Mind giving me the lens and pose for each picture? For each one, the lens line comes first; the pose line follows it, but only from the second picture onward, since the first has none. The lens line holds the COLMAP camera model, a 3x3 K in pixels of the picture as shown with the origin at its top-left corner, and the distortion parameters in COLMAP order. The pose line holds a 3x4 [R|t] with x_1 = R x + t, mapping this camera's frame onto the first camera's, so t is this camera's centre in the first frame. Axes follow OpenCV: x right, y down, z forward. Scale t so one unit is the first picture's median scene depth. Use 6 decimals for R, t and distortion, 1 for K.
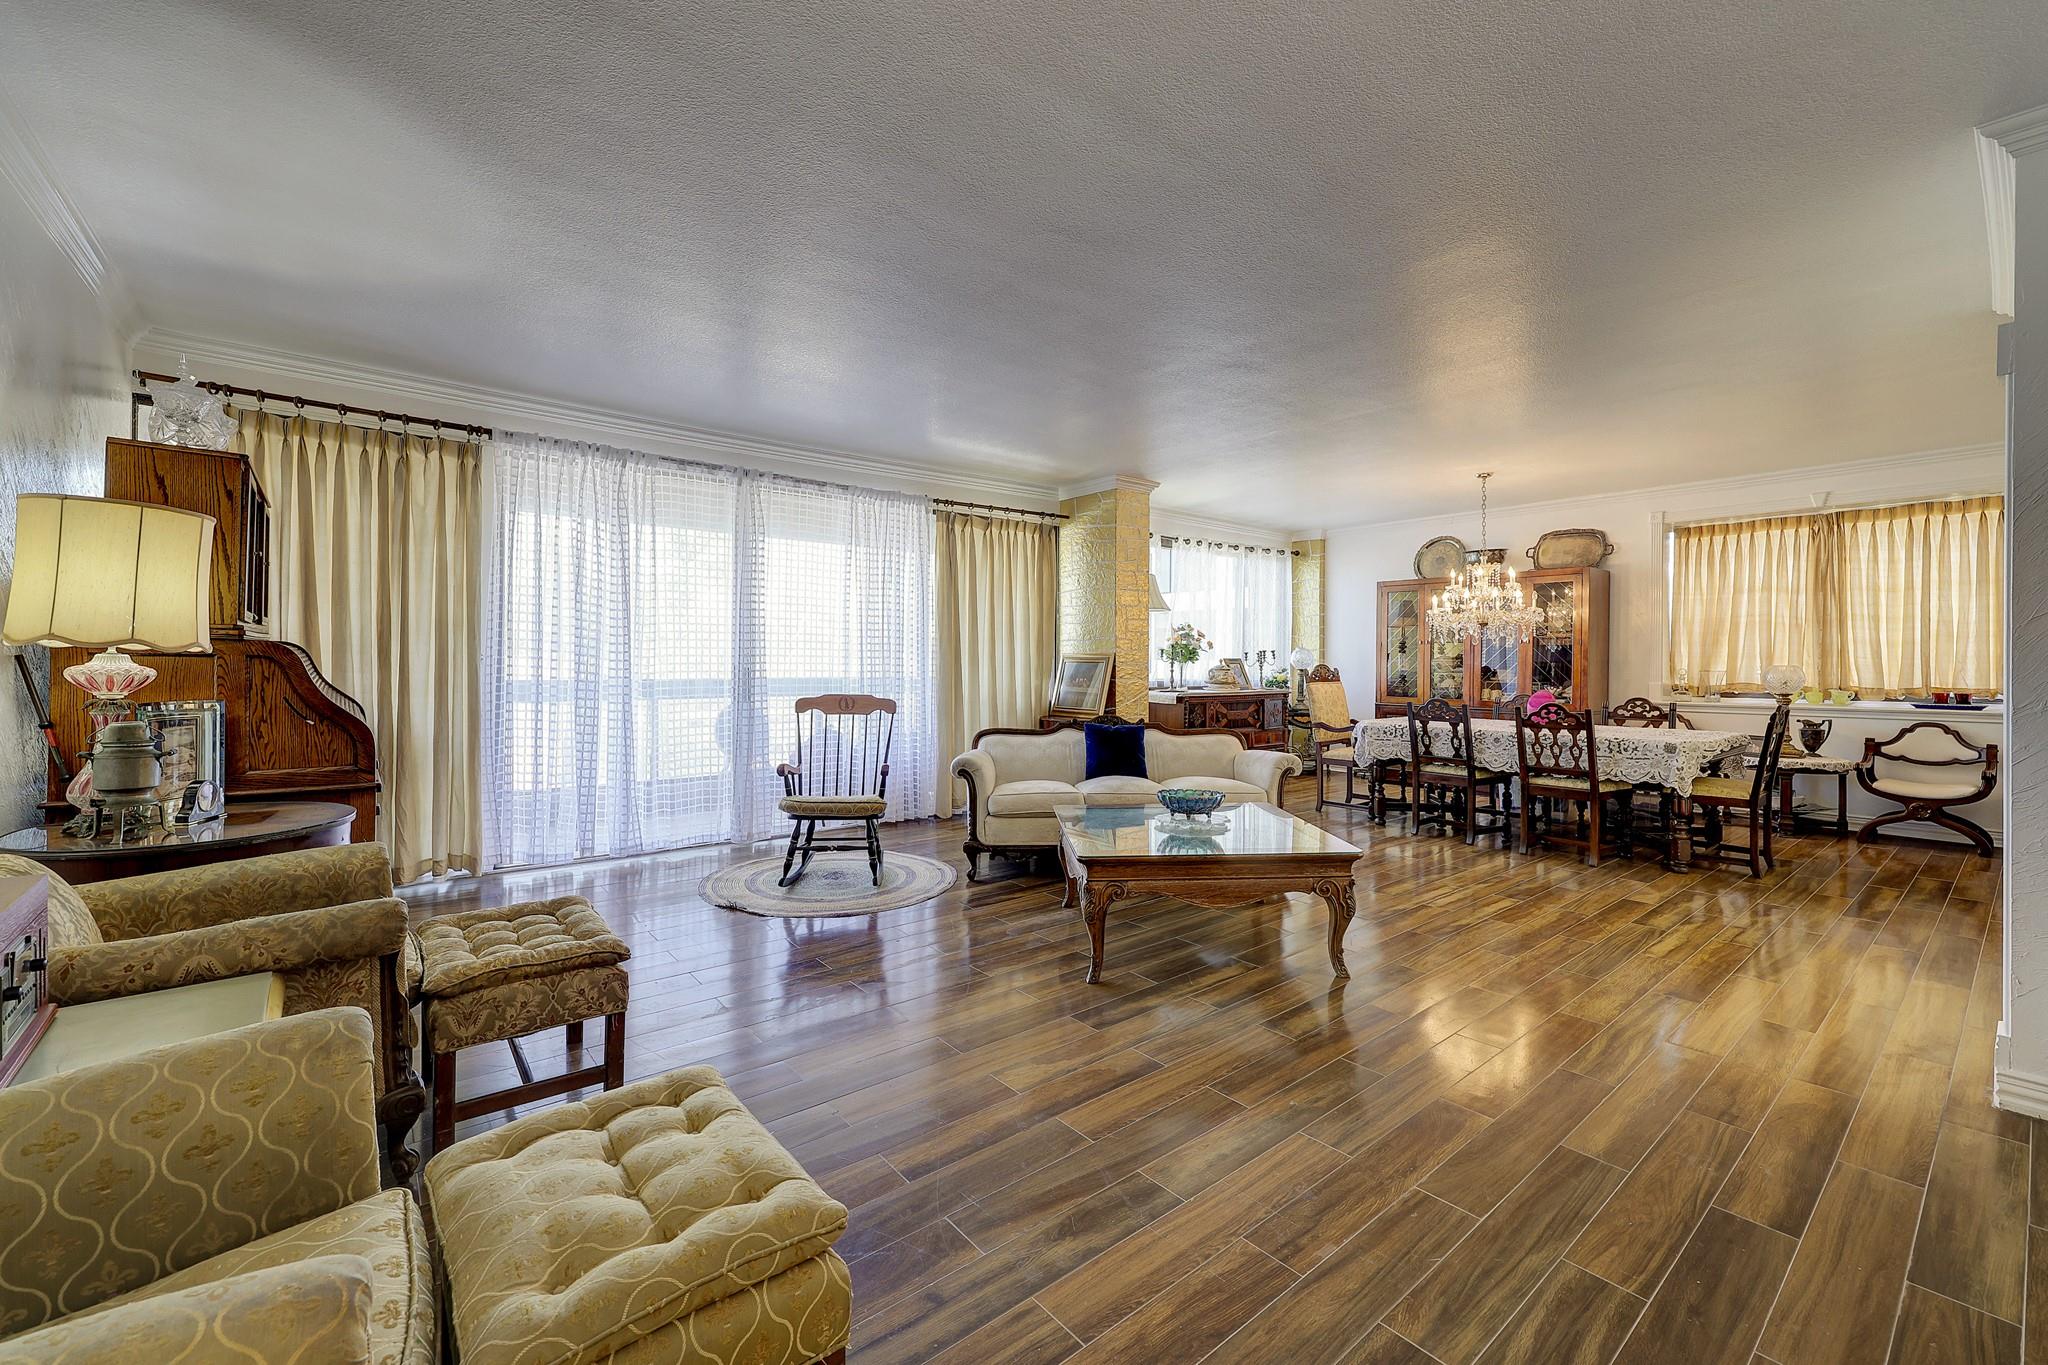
lens RADIAL K [[834.0, 0, 1027.6], [0, 834.0, 667.7], [0, 0, 1]] dist [-0.000751, 0.000122]
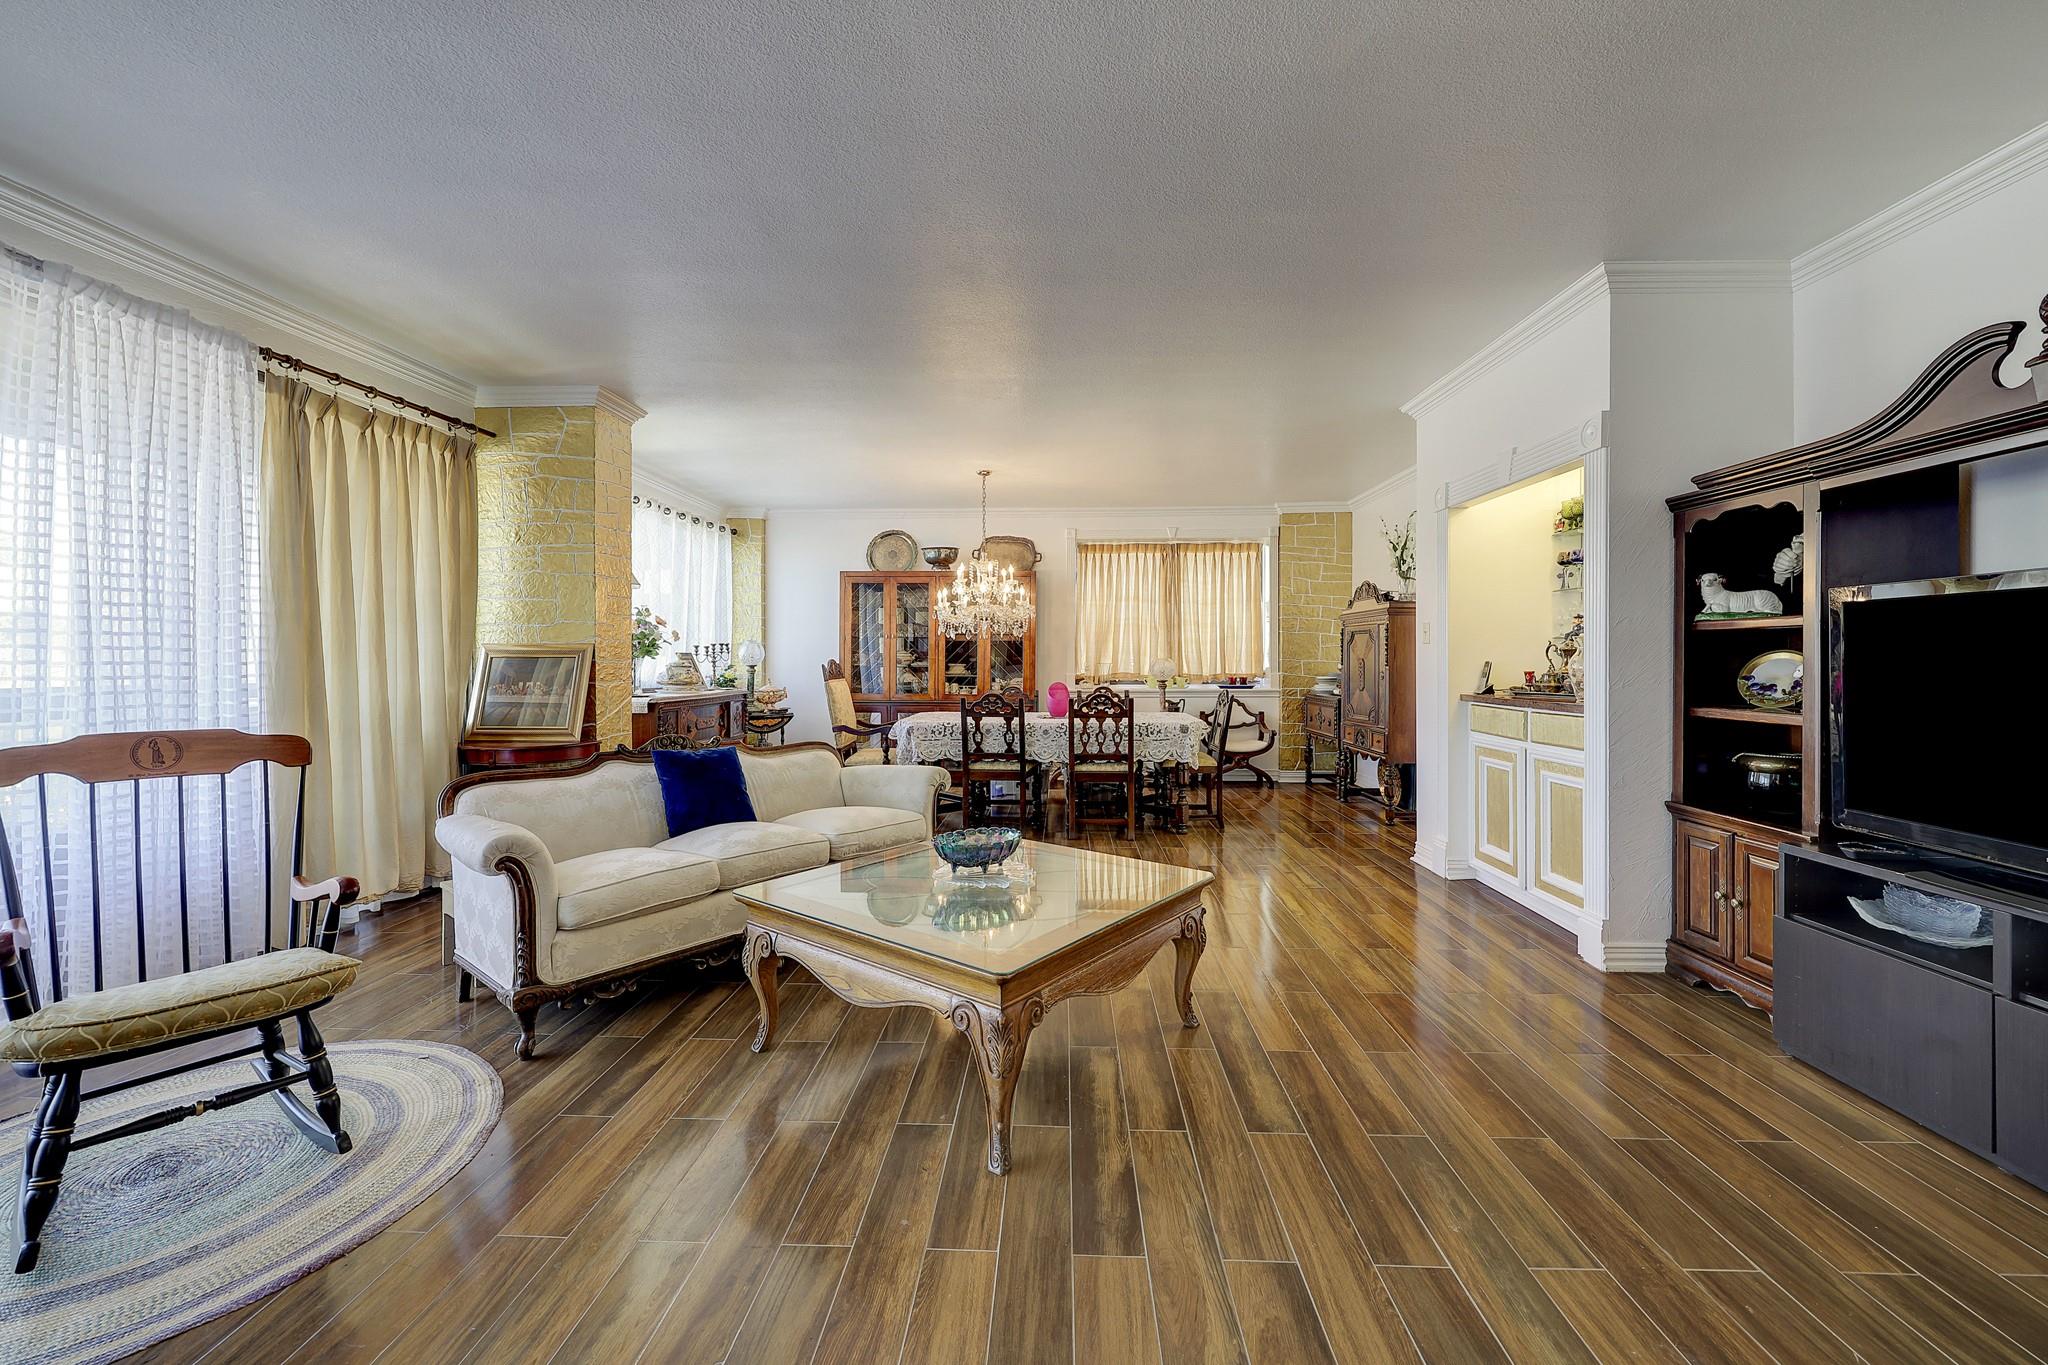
lens RADIAL K [[834.0, 0, 1027.6], [0, 834.0, 667.7], [0, 0, 1]] dist [-0.000751, 0.000122]
pose [[0.662936, -0.011851, 0.748582, -0.195224], [0.008833, 0.999929, 0.008007, -0.000469], [-0.748624, 0.001304, 0.662993, 0.304014]]
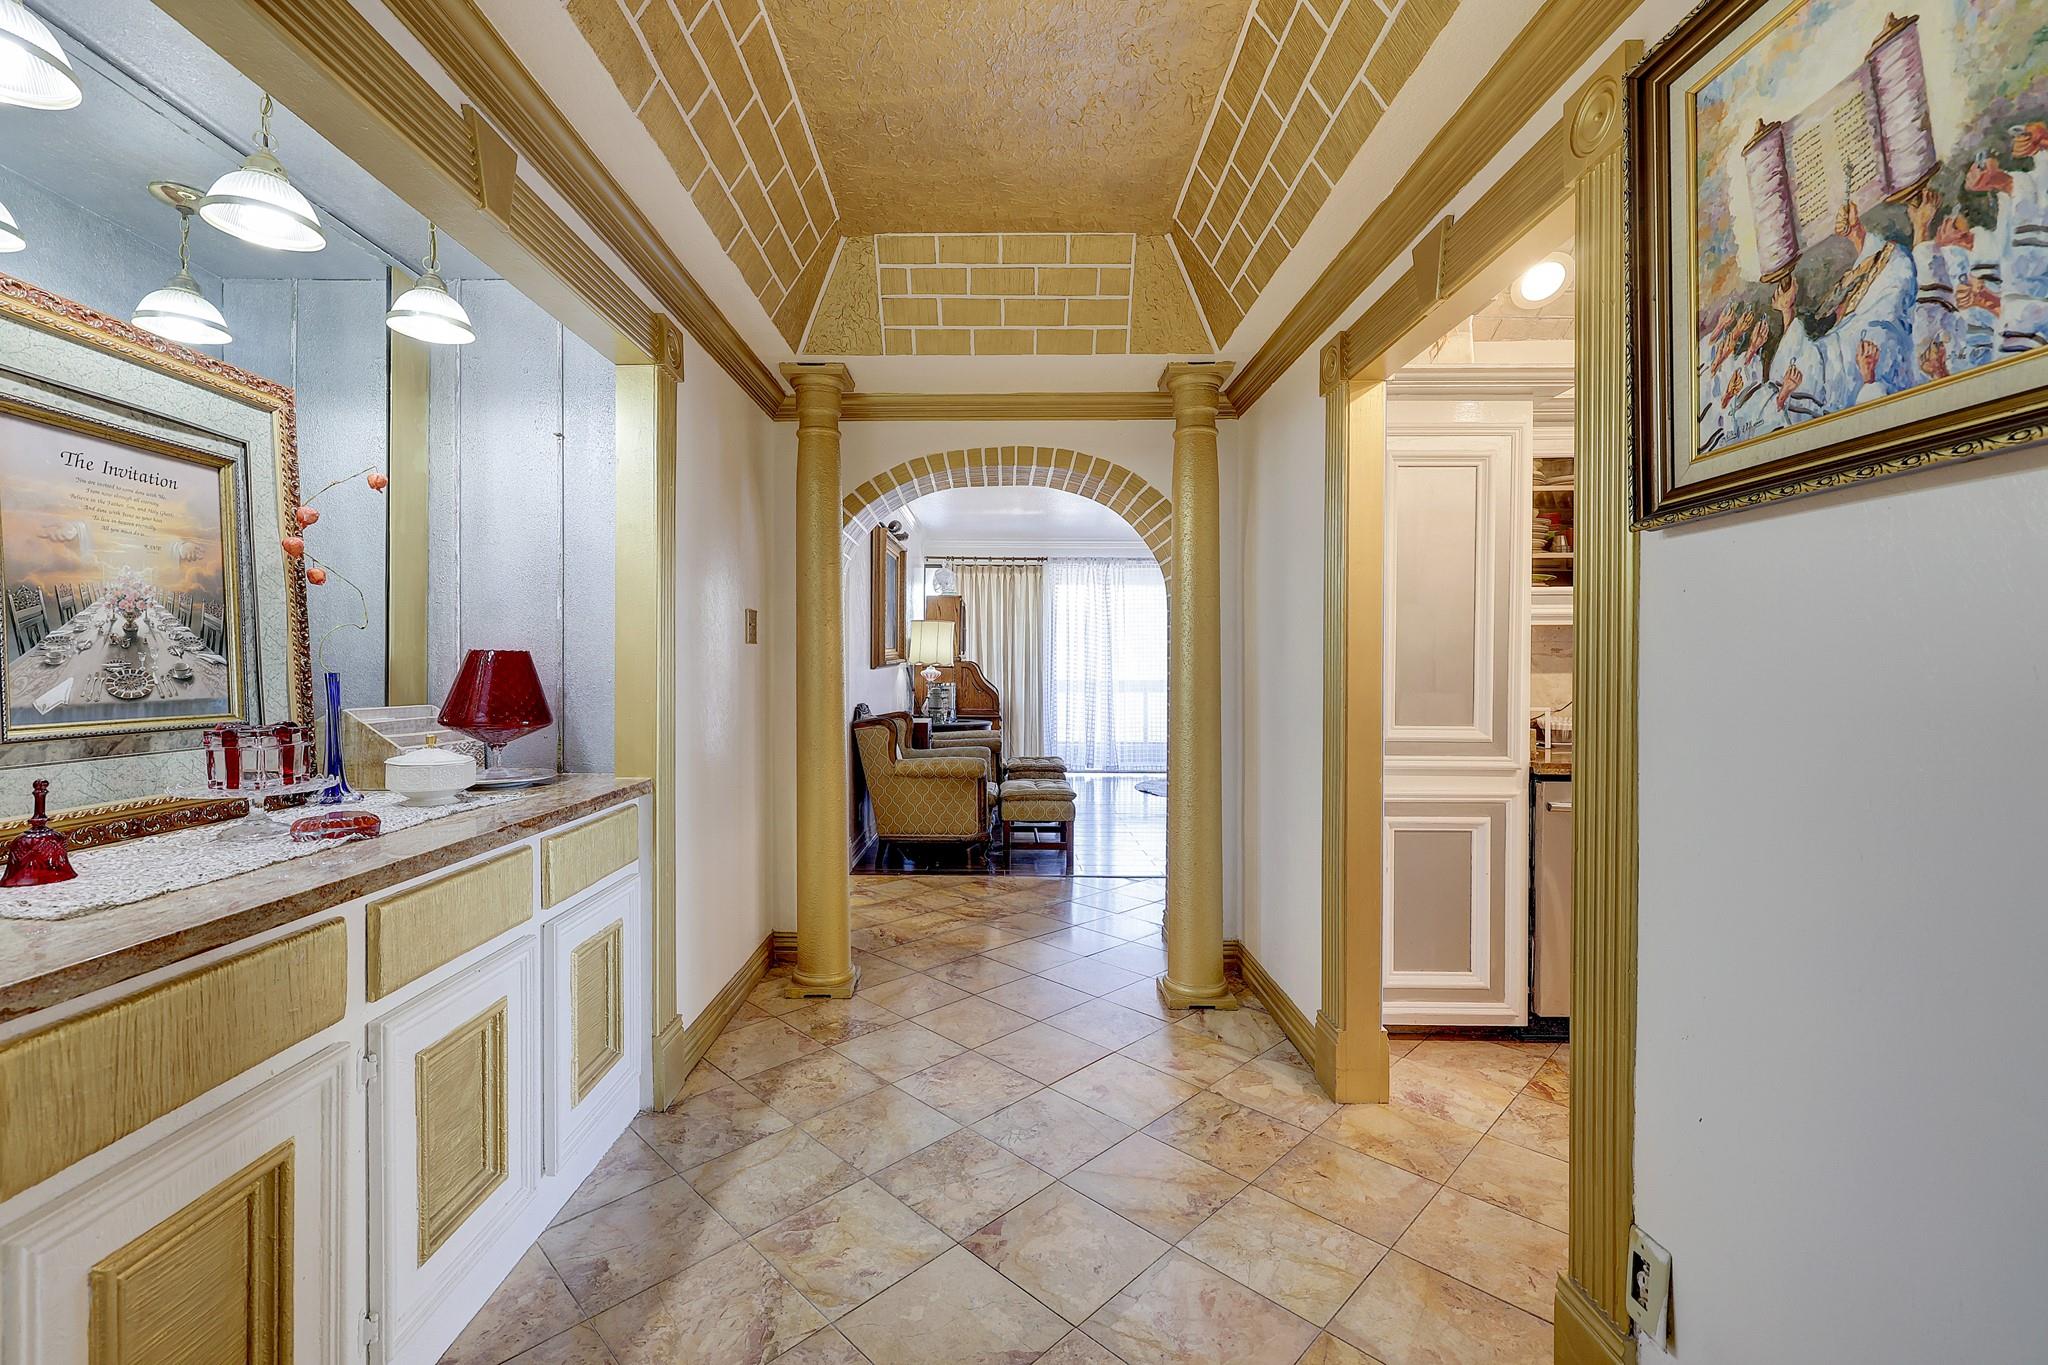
lens RADIAL K [[834.0, 0, 1027.6], [0, 834.0, 667.7], [0, 0, 1]] dist [-0.000751, 0.000122]
pose [[0.788633, -0.021456, -0.614490, 0.433674], [0.010983, 0.999723, -0.020812, 0.021480], [0.614767, 0.009664, 0.788650, -0.486090]]
